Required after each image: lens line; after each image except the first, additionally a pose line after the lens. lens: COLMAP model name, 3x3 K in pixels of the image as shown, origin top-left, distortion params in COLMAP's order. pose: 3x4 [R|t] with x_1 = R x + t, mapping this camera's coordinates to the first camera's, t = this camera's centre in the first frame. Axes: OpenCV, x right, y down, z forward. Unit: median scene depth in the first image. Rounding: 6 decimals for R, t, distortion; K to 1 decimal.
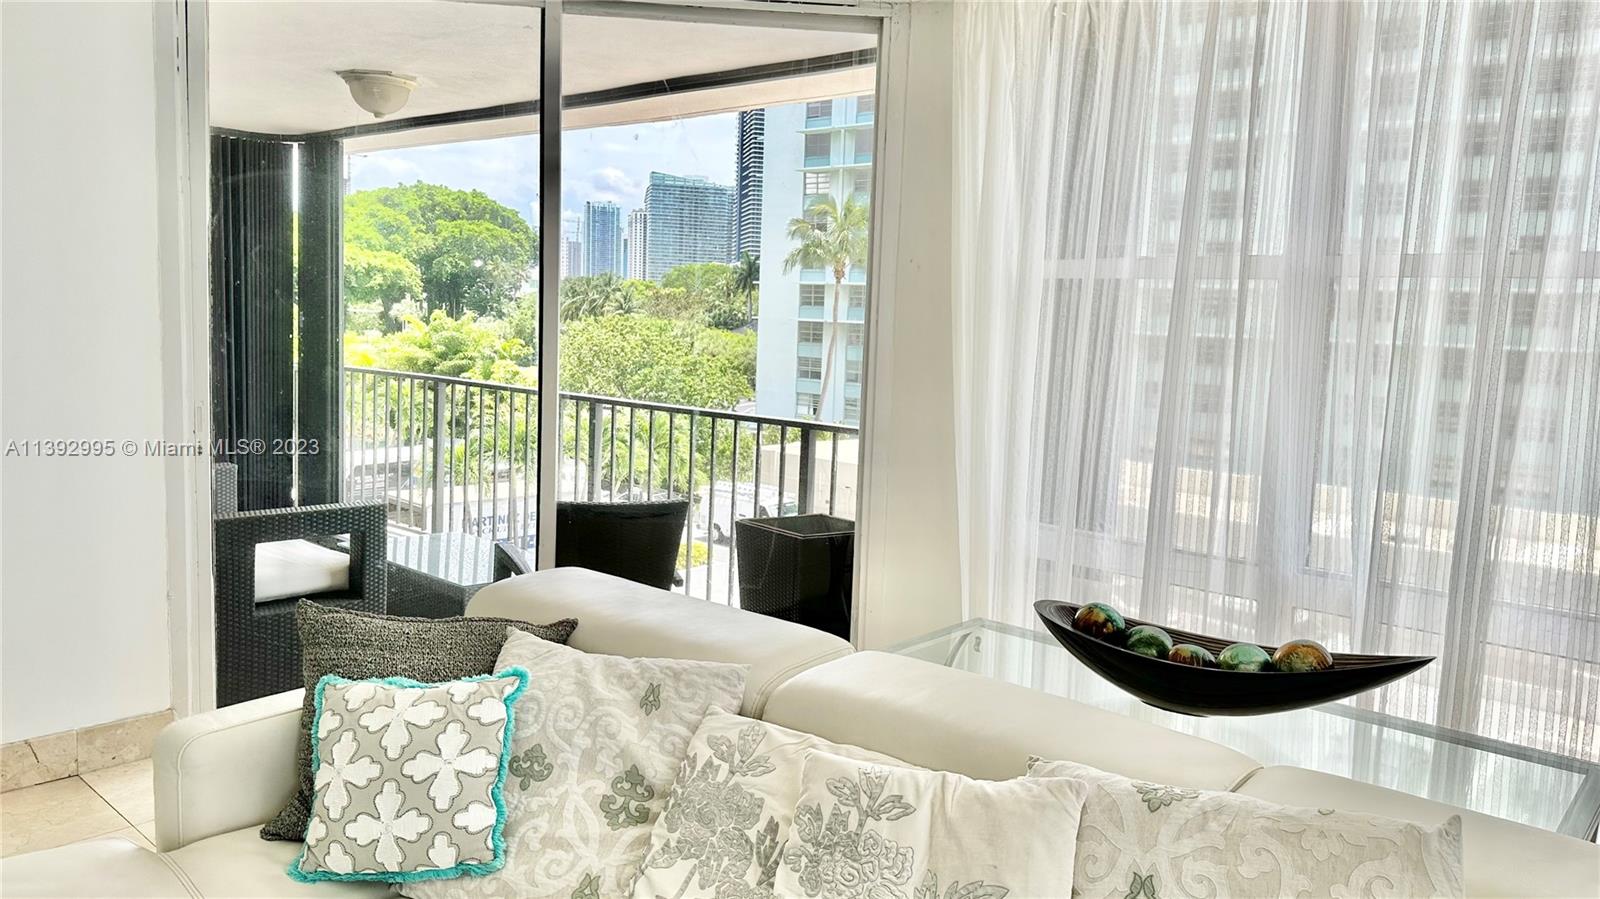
lens RADIAL K [[1145.7, 0, 799.4], [0, 1145.7, 440.7], [0, 0, 1]] dist [0.027695, -0.033371]
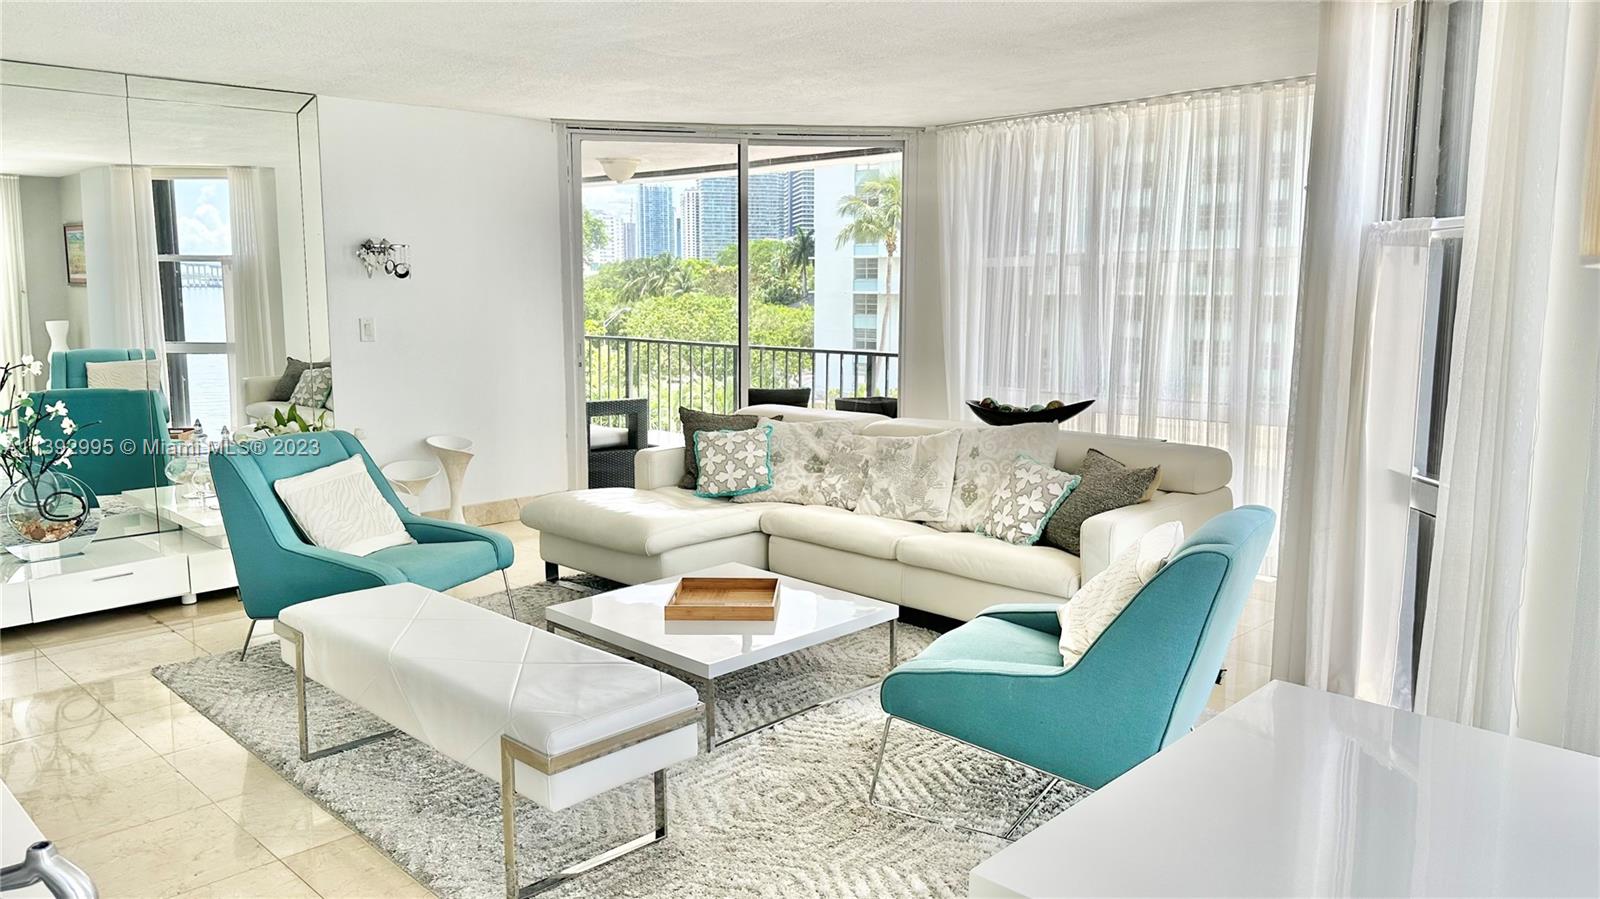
lens RADIAL K [[1145.7, 0, 803.2], [0, 1145.7, 448.0], [0, 0, 1]] dist [0.027695, -0.033371]
pose [[0.998397, -0.030454, -0.047708, -0.002506], [0.031820, 0.999097, 0.028138, 0.011838], [0.046808, -0.029611, 0.998465, -0.111029]]
